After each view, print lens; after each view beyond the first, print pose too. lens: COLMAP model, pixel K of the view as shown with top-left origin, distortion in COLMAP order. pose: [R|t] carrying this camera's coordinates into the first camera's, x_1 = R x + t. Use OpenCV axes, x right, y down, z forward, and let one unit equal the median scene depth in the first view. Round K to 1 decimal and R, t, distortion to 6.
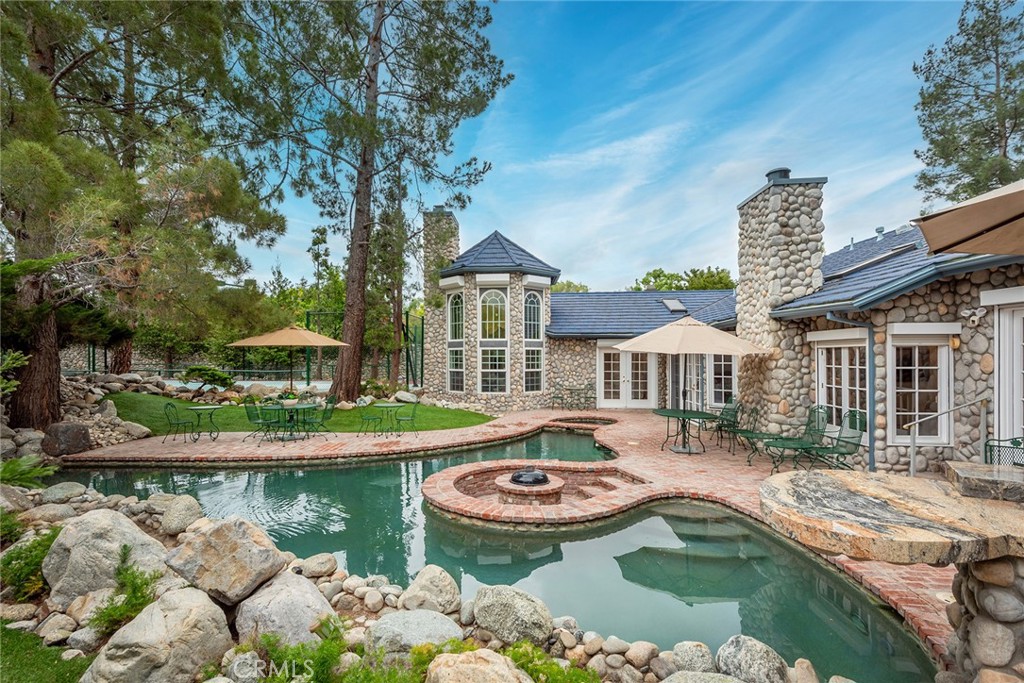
lens RADIAL K [[489.9, 0, 475.0], [0, 489.9, 357.7], [0, 0, 1]] dist [0.041663, -0.021733]
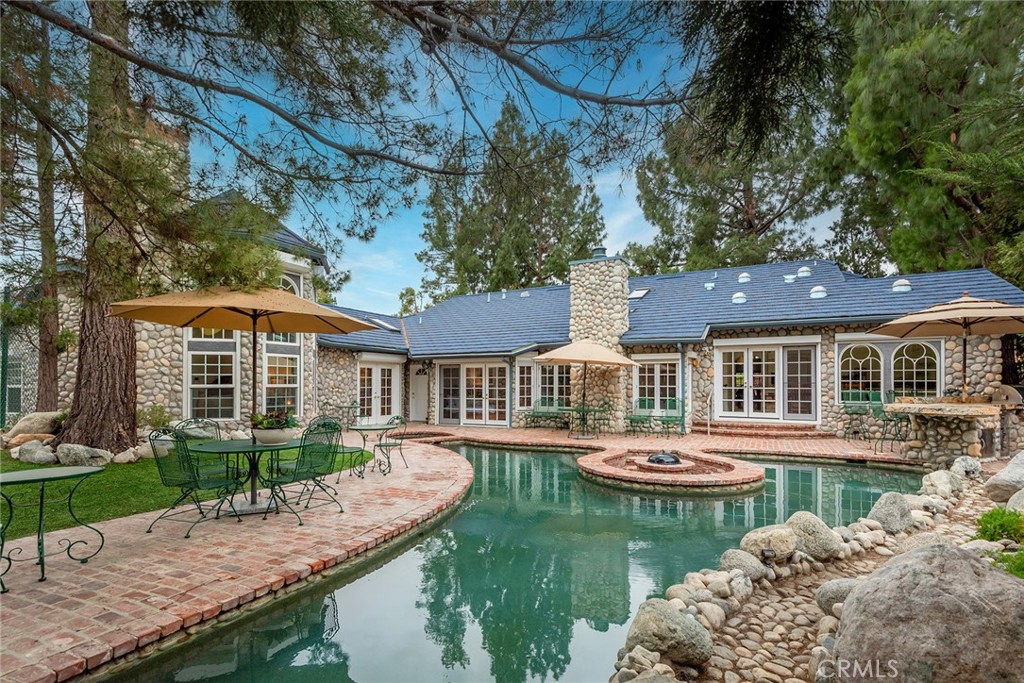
lens RADIAL K [[489.4, 0, 523.9], [0, 489.4, 378.6], [0, 0, 1]] dist [0.008901, -0.001130]
pose [[0.359031, 0.013378, 0.933230, -0.612059], [0.003276, 0.999873, -0.015594, 0.033534], [-0.933320, 0.008656, 0.358942, 0.477639]]
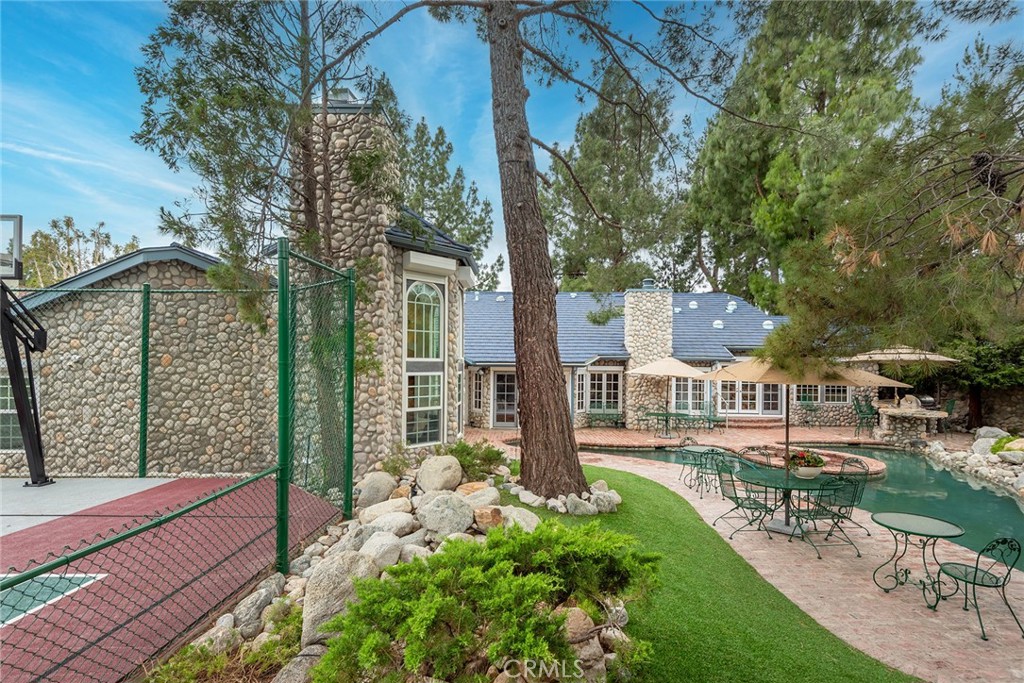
lens RADIAL K [[471.0, 0, 519.1], [0, 471.0, 368.5], [0, 0, 1]] dist [0.028546, -0.015306]
pose [[-0.100670, -0.006905, 0.994896, -0.782594], [-0.003533, 0.999972, 0.006583, -0.035813], [-0.994914, -0.002852, -0.100692, 1.167943]]
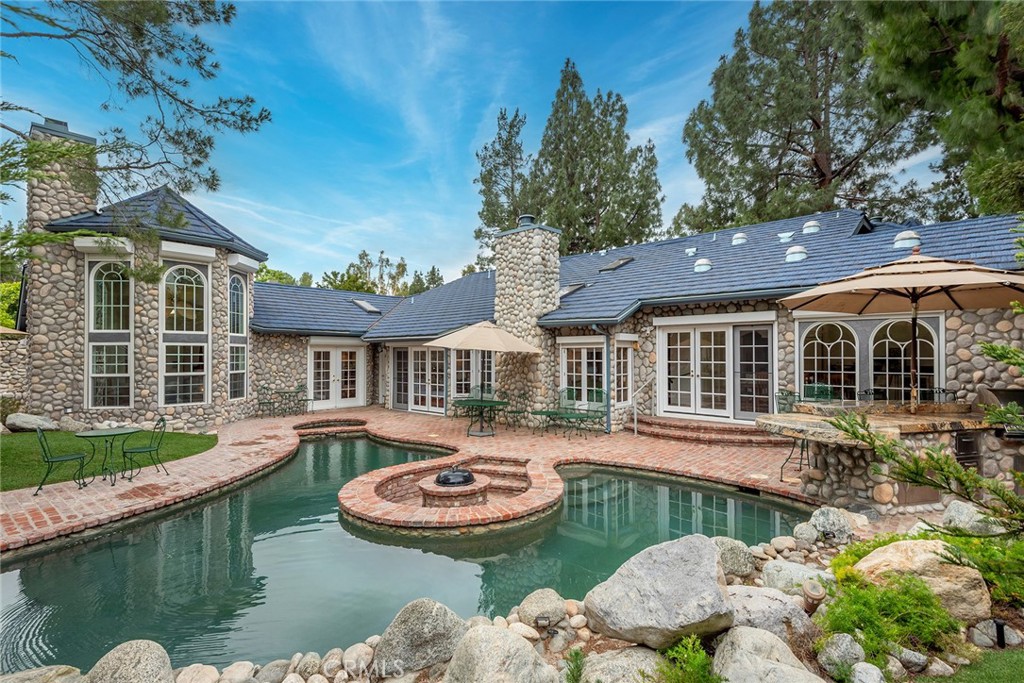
lens RADIAL K [[478.5, 0, 530.9], [0, 478.5, 347.7], [0, 0, 1]] dist [0.023537, -0.014796]
pose [[0.570648, 0.011897, 0.821108, -0.314604], [0.004489, 0.999835, -0.017607, 0.002092], [-0.821182, 0.013733, 0.570501, 0.178455]]
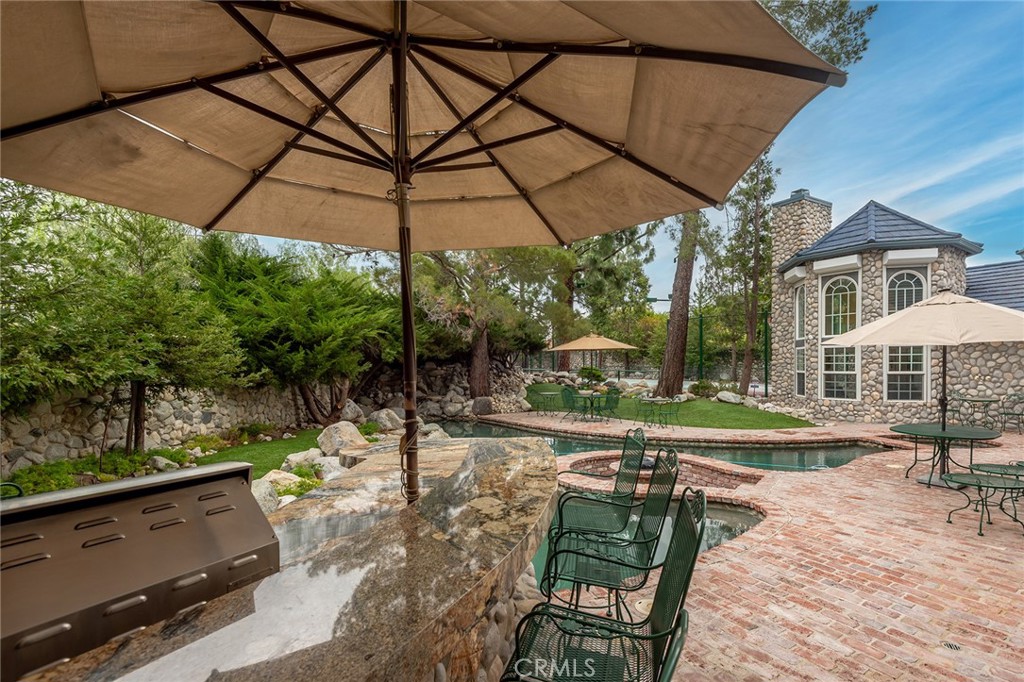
lens RADIAL K [[471.0, 0, 519.1], [0, 471.0, 368.0], [0, 0, 1]] dist [0.028546, -0.015306]
pose [[0.608708, 0.004448, -0.793382, 0.418340], [0.004398, 0.999950, 0.008980, 0.010403], [0.793382, -0.008955, 0.608658, 0.074604]]
